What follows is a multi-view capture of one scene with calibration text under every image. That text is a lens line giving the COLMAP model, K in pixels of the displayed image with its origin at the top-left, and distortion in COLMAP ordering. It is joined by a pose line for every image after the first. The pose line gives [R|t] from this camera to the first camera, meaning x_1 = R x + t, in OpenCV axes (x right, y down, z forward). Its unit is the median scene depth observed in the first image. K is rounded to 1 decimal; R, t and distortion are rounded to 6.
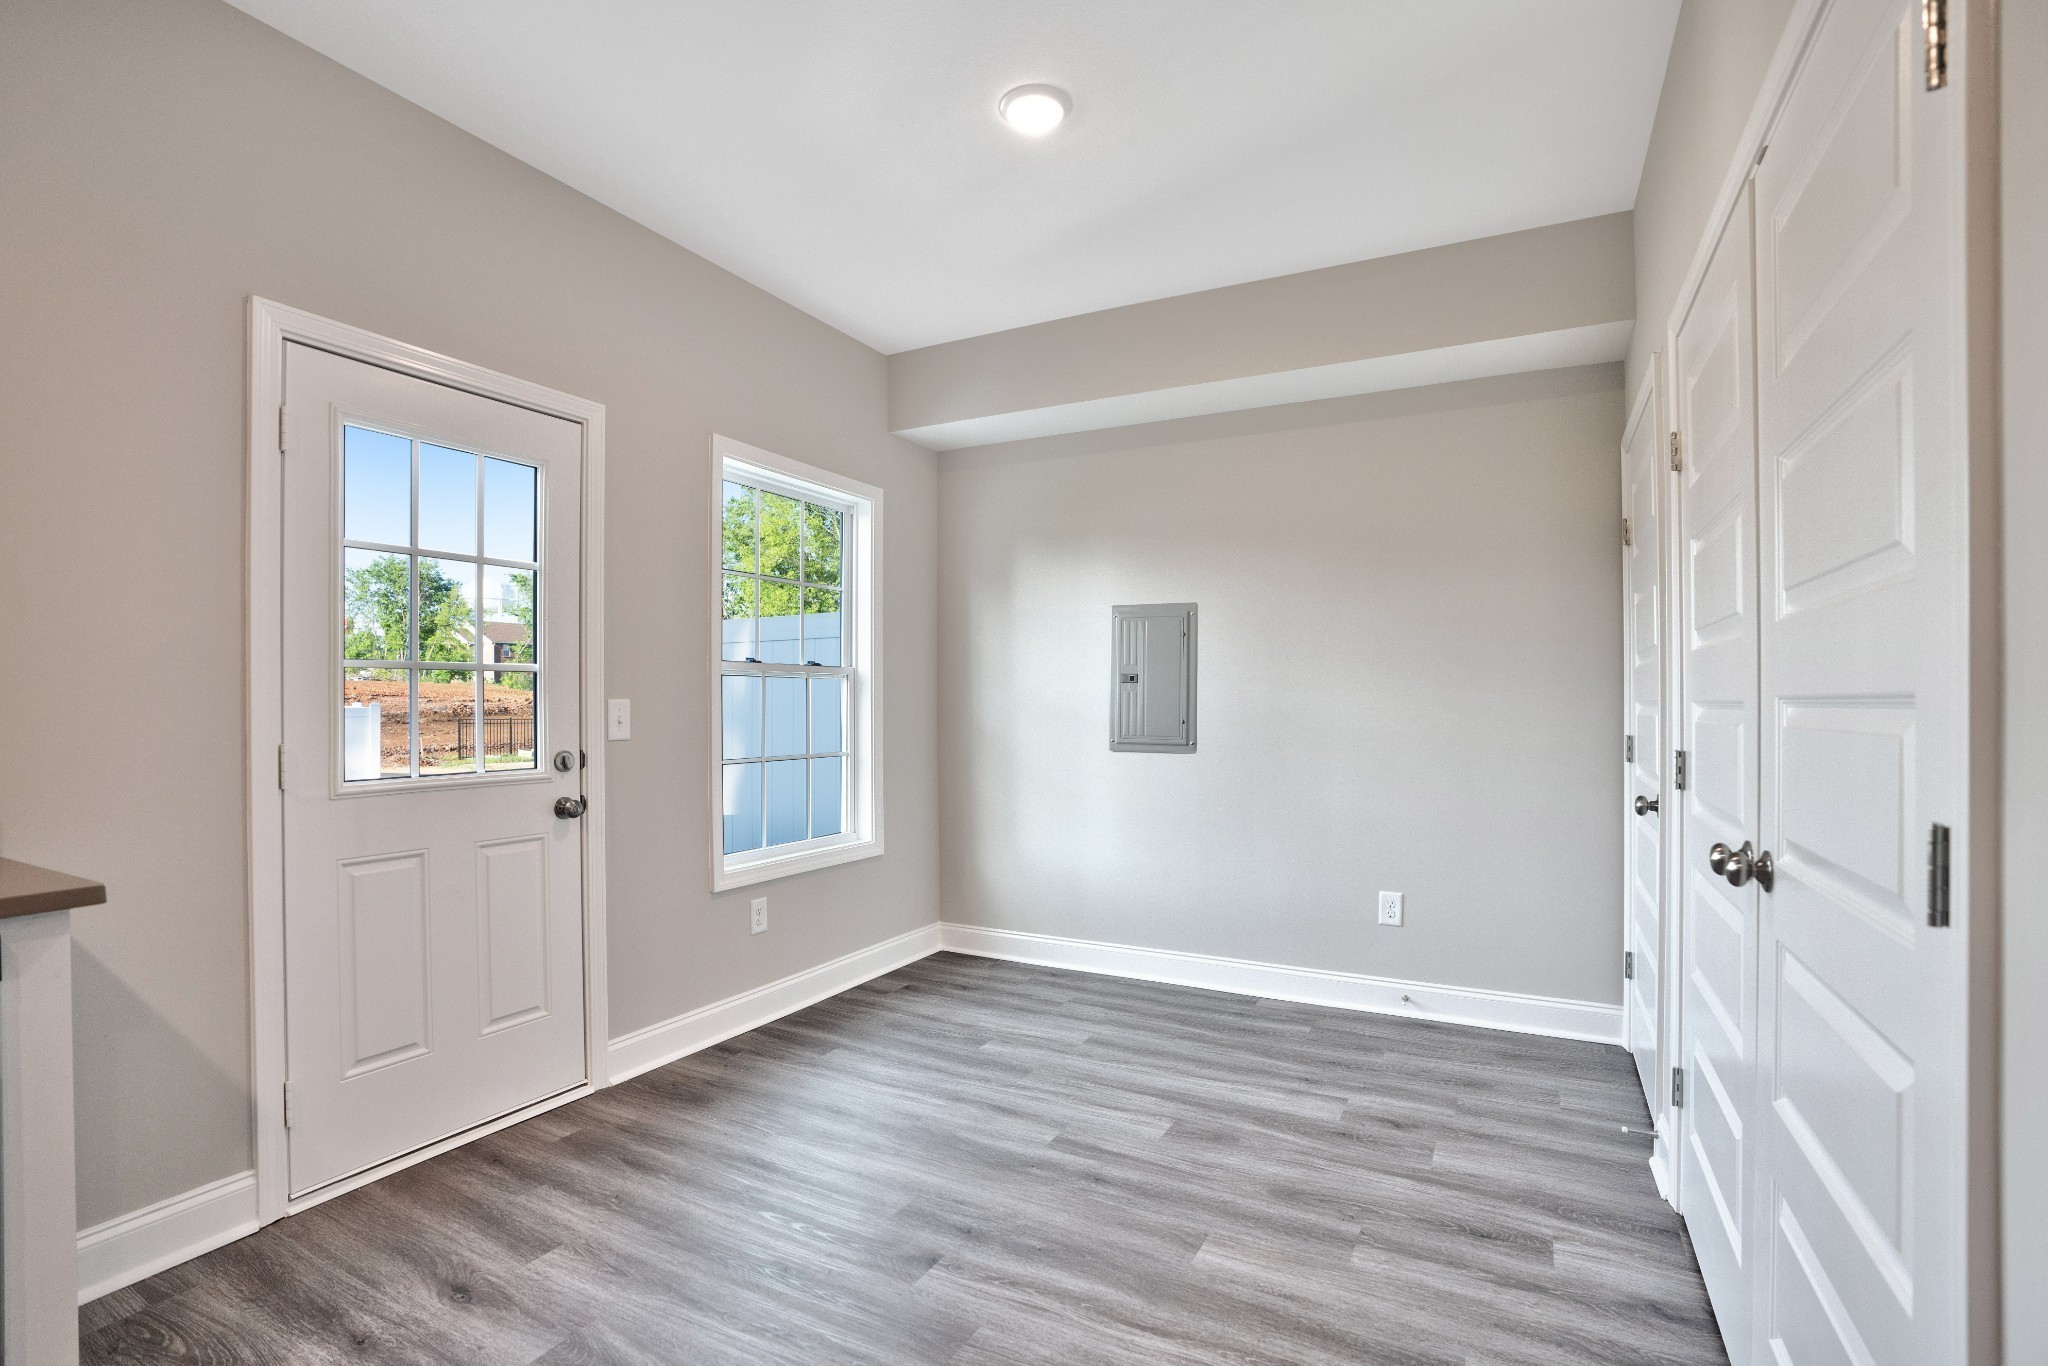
lens RADIAL K [[948.5, 0, 1019.0], [0, 948.5, 685.9], [0, 0, 1]] dist [-0.058494, 0.018490]
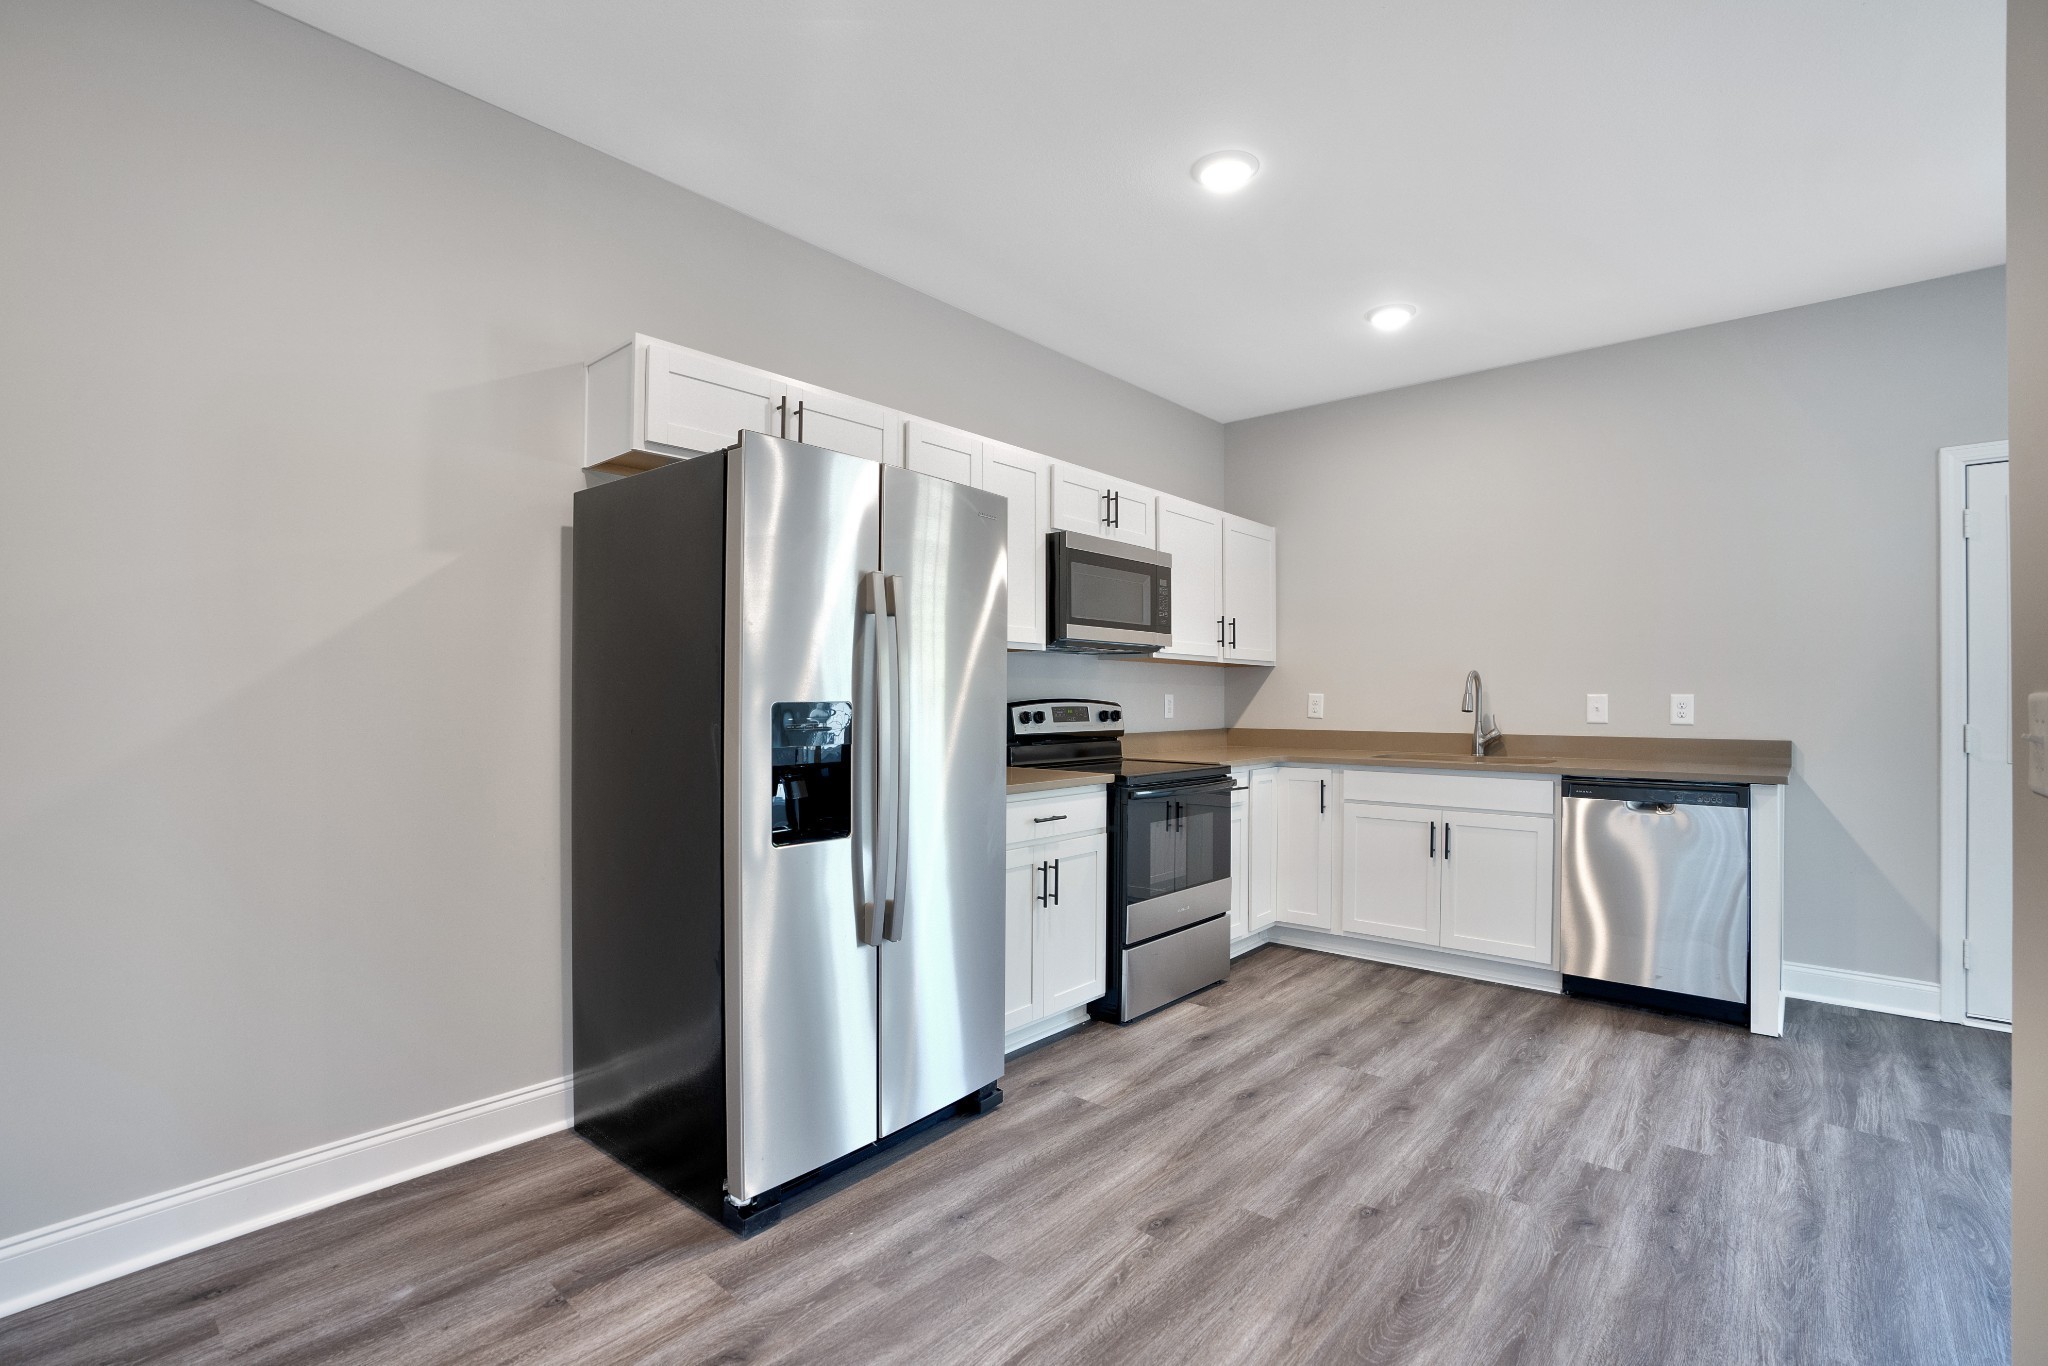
lens RADIAL K [[948.5, 0, 1005.6], [0, 948.5, 694.1], [0, 0, 1]] dist [-0.058494, 0.018490]
pose [[-0.229688, -0.002464, -0.973261, 0.792896], [0.013334, 0.999895, -0.005678, -0.001661], [0.973173, -0.014282, -0.229631, -0.175520]]
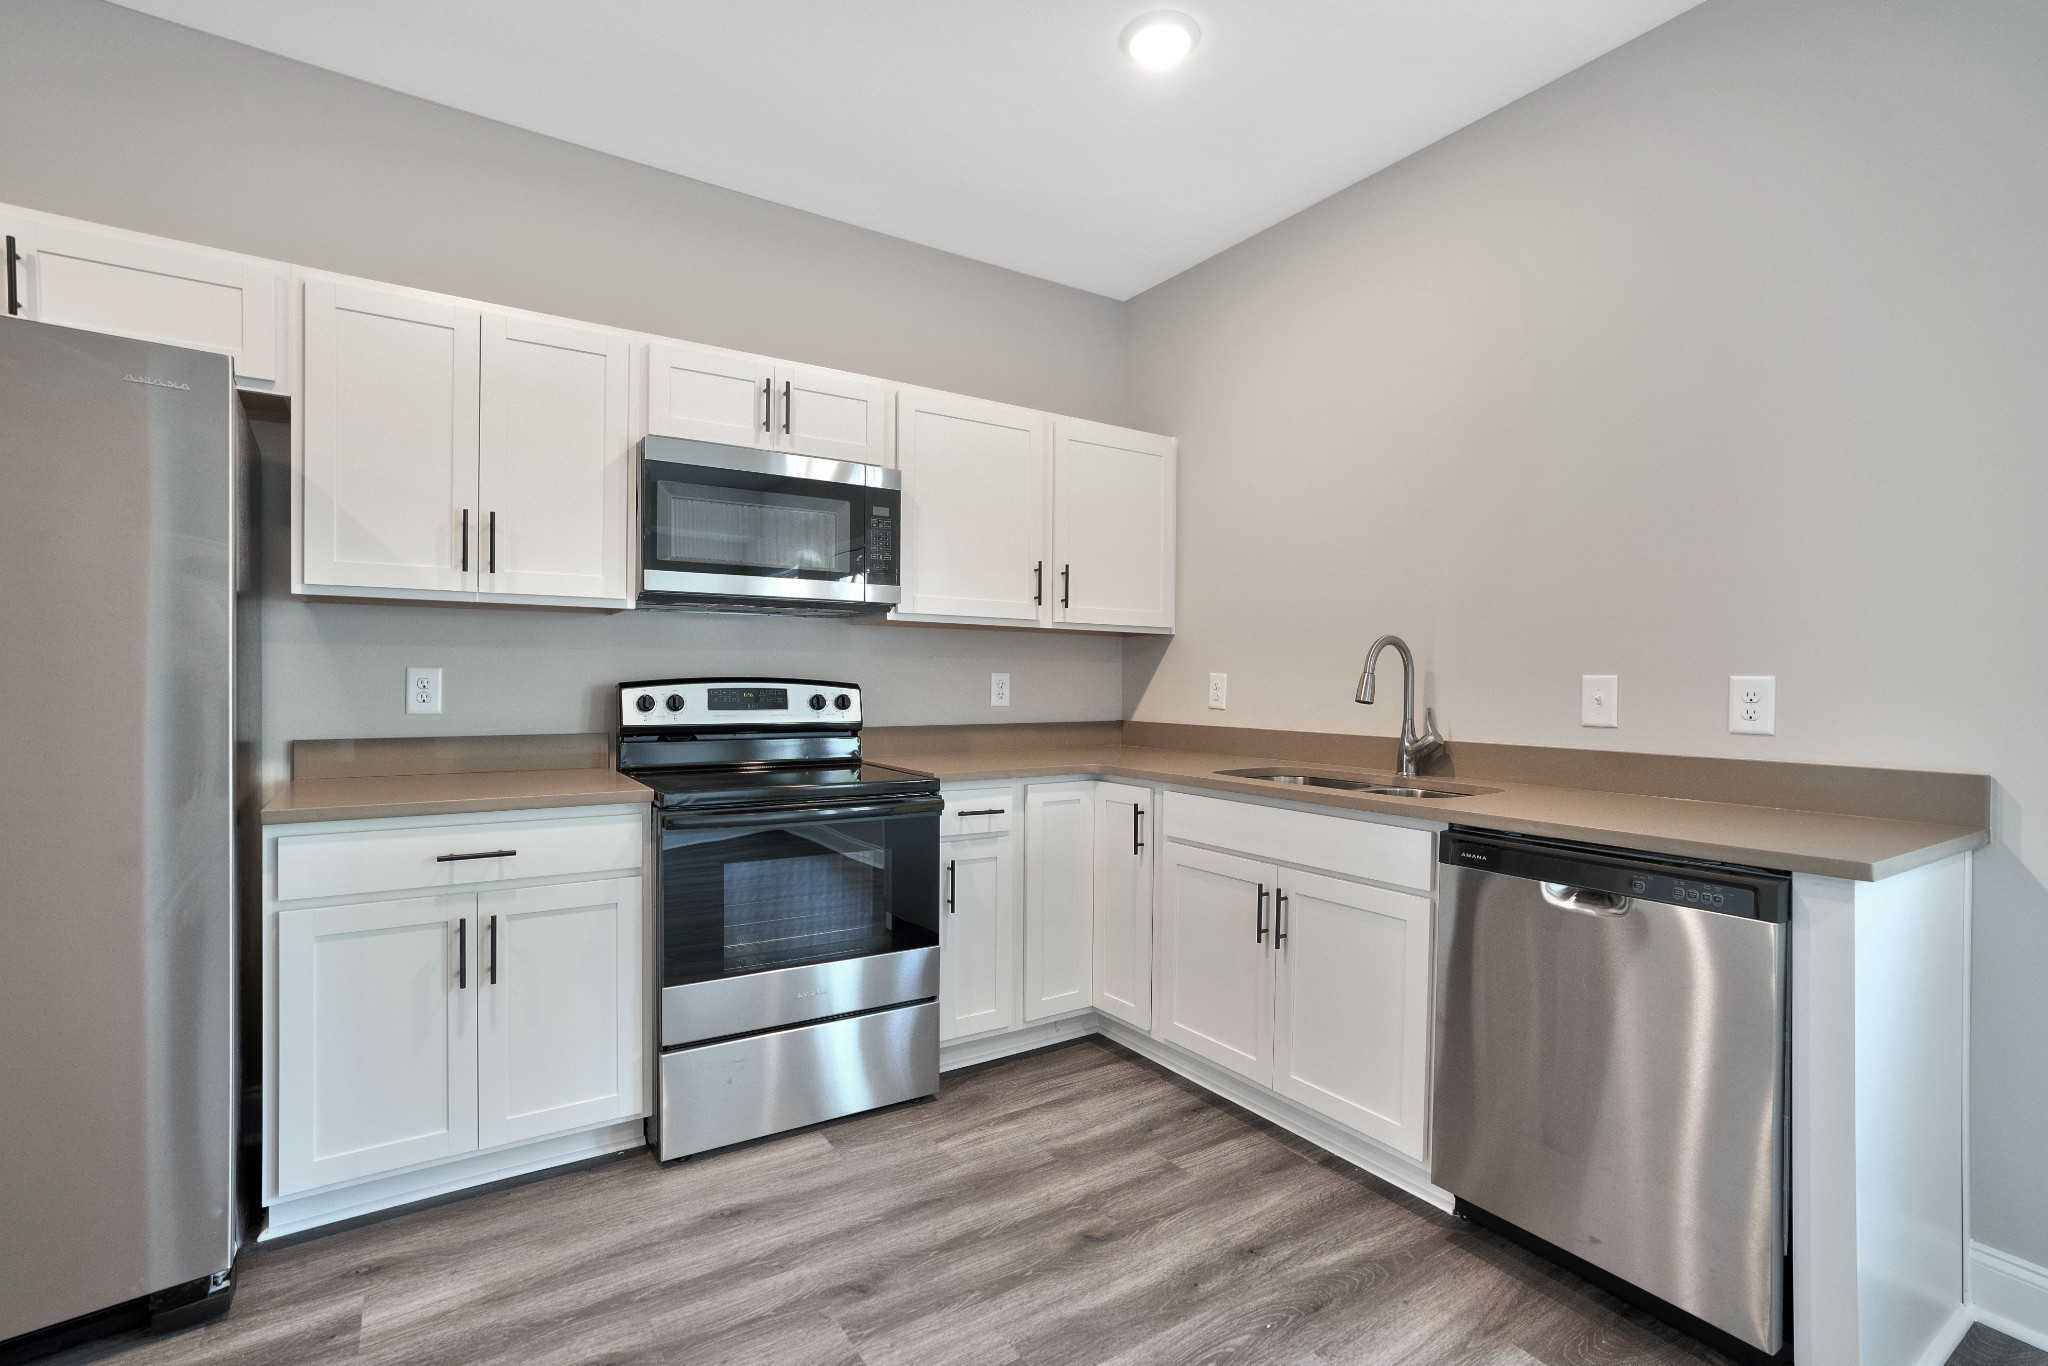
lens RADIAL K [[948.5, 0, 1021.9], [0, 948.5, 679.1], [0, 0, 1]] dist [-0.058494, 0.018490]
pose [[-0.477451, -0.000470, -0.878658, 0.158955], [0.006204, 0.999973, -0.003906, 0.005633], [0.878637, -0.007316, -0.477435, 0.321848]]
